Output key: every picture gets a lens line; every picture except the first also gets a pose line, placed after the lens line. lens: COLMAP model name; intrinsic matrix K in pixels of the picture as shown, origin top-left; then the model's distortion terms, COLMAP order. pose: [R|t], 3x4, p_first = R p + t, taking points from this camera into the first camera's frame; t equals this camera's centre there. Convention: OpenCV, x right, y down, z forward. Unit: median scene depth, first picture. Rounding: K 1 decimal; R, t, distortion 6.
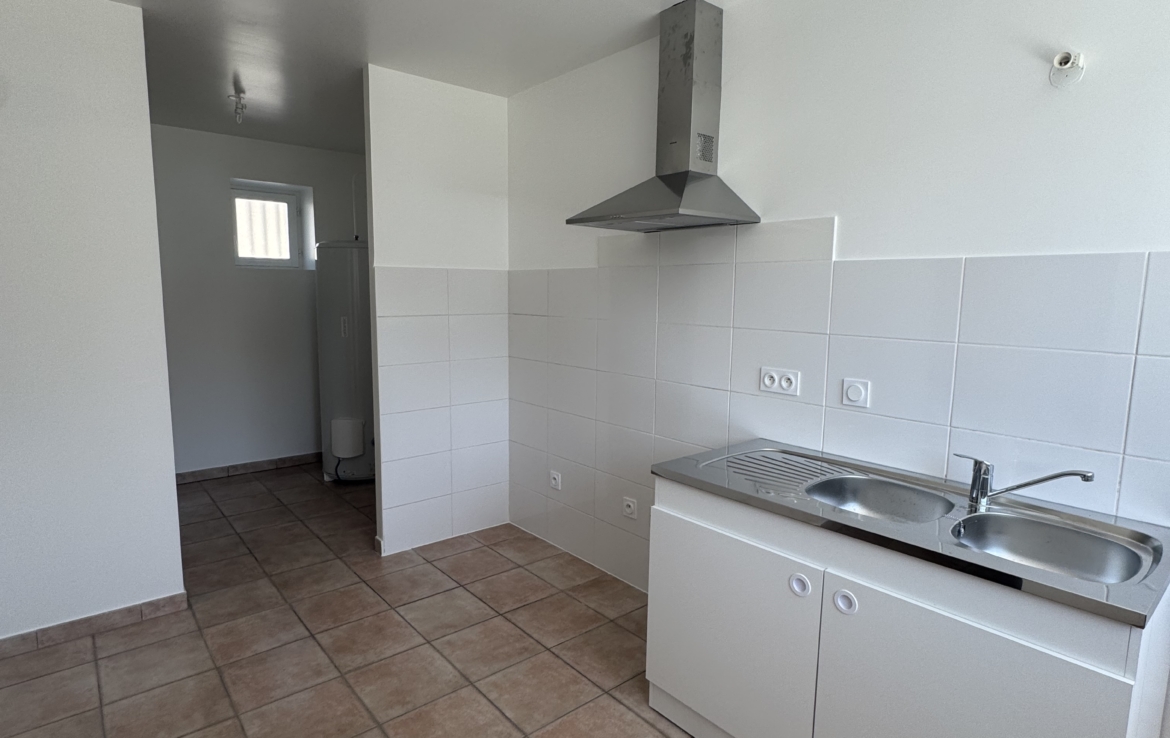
lens RADIAL K [[626.4, 0, 579.6], [0, 626.4, 367.4], [0, 0, 1]] dist [-0.002810, 0.000049]
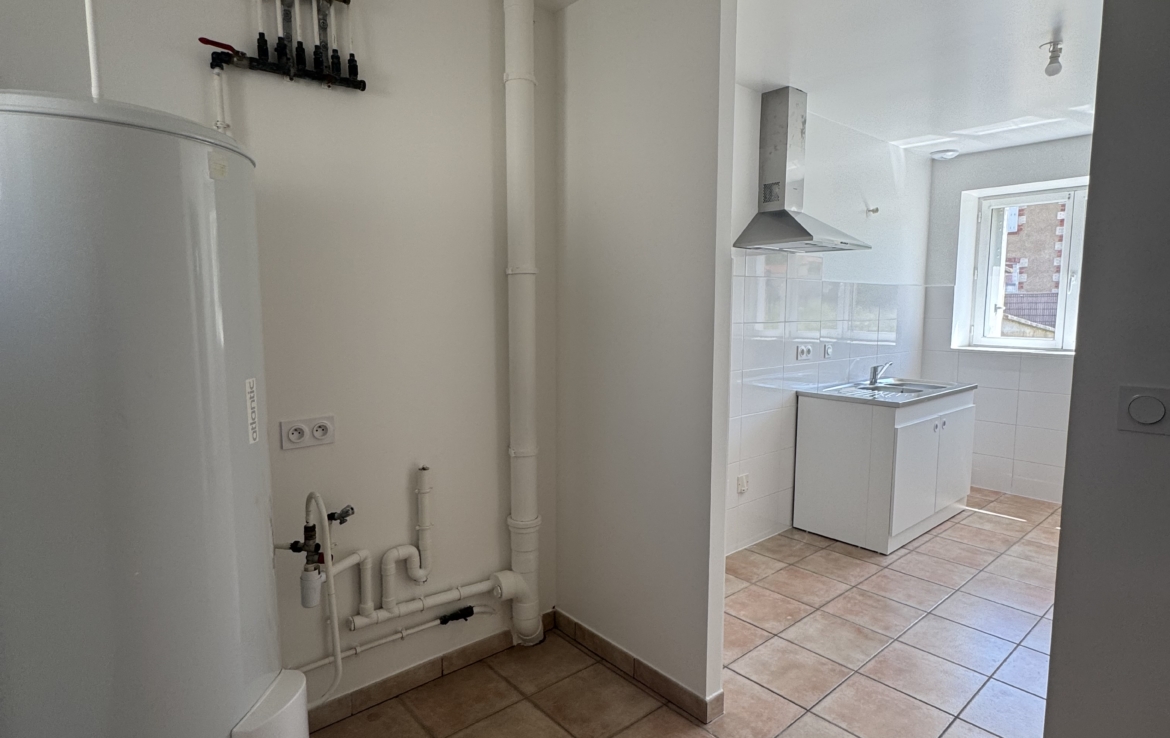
lens RADIAL K [[626.4, 0, 583.8], [0, 626.4, 368.6], [0, 0, 1]] dist [-0.002810, 0.000049]
pose [[-0.015662, -0.119075, 0.992762, -1.148456], [0.120668, 0.985401, 0.120096, -0.178069], [-0.992569, 0.121676, -0.001065, 1.389866]]
